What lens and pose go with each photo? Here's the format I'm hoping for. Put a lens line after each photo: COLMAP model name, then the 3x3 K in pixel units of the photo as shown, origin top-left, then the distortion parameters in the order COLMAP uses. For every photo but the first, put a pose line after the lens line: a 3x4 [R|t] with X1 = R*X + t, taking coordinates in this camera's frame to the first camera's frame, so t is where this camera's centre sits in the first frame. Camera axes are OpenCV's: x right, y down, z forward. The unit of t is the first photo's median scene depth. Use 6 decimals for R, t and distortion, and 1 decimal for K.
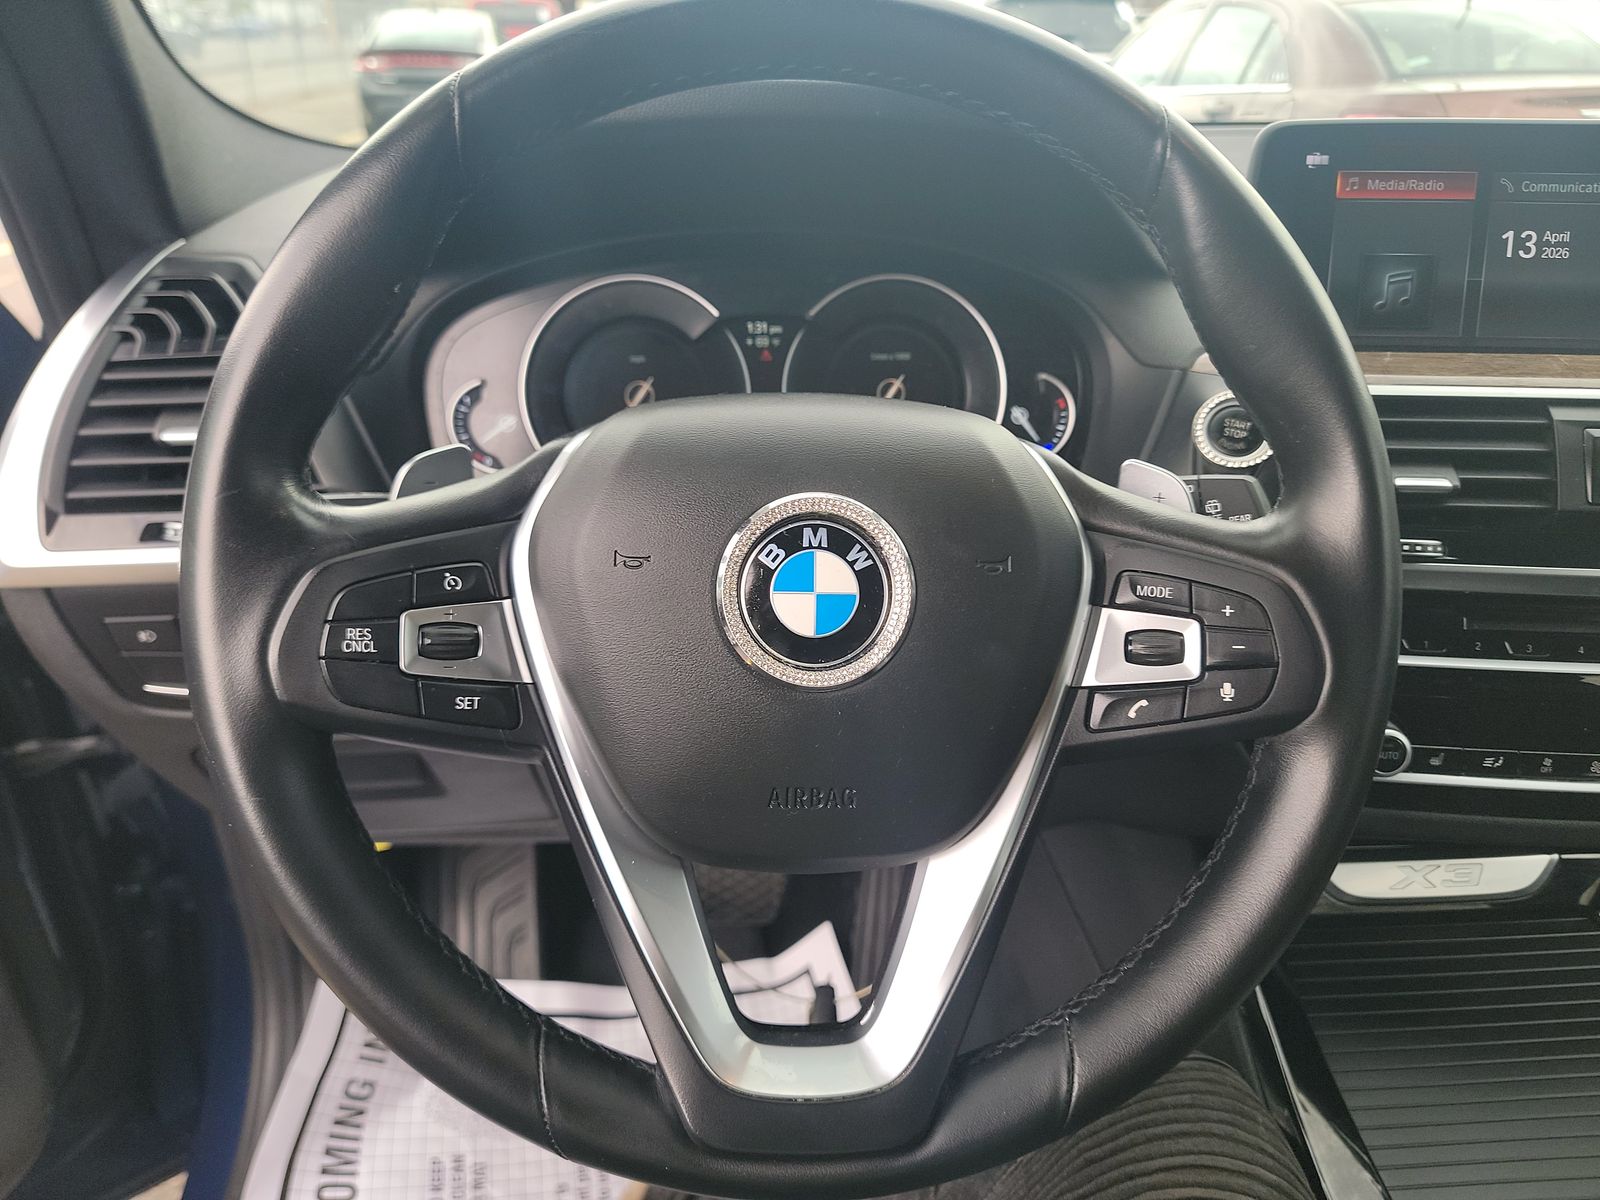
lens RADIAL K [[1096.1, 0, 800.0], [0, 1096.1, 600.0], [0, 0, 1]] dist [0.044969, -0.035006]
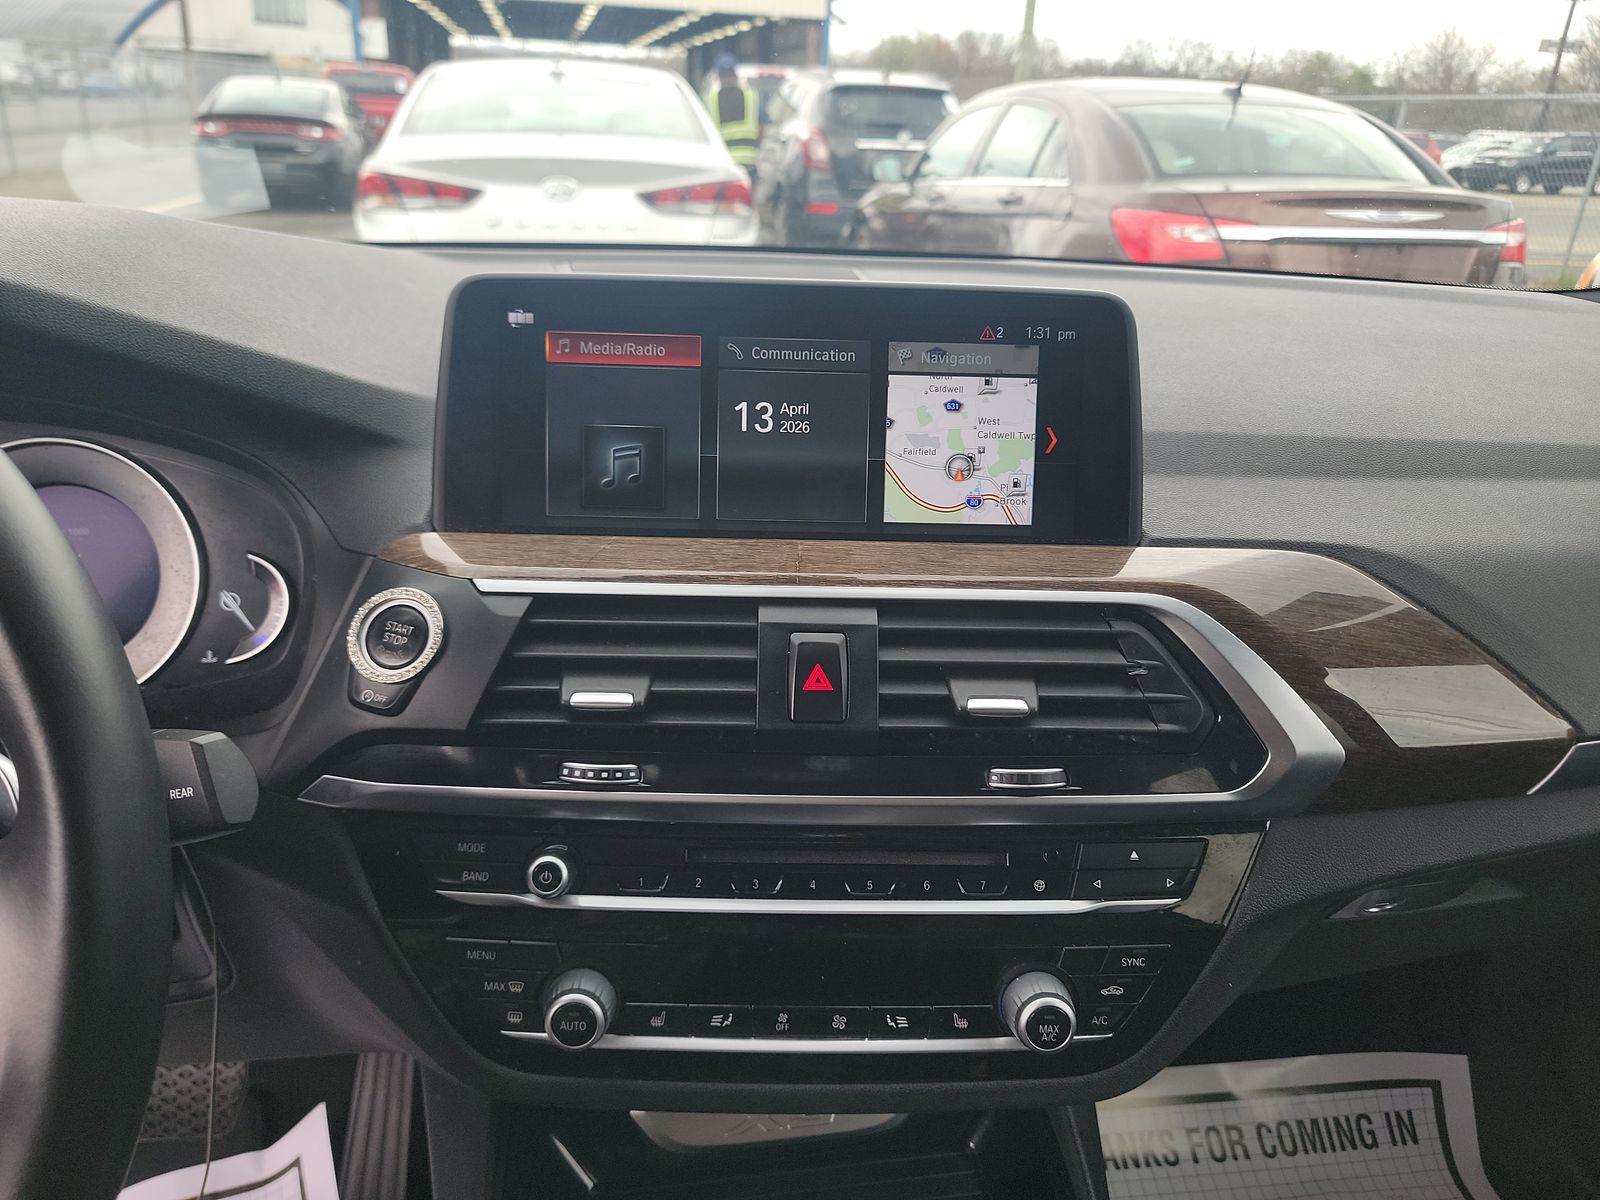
lens RADIAL K [[1096.1, 0, 800.0], [0, 1096.1, 600.0], [0, 0, 1]] dist [0.044969, -0.035006]
pose [[0.995740, -0.009888, 0.091669, 0.601628], [0.015087, 0.998306, -0.056193, -0.124698], [-0.090958, 0.057336, 0.994203, 0.135793]]
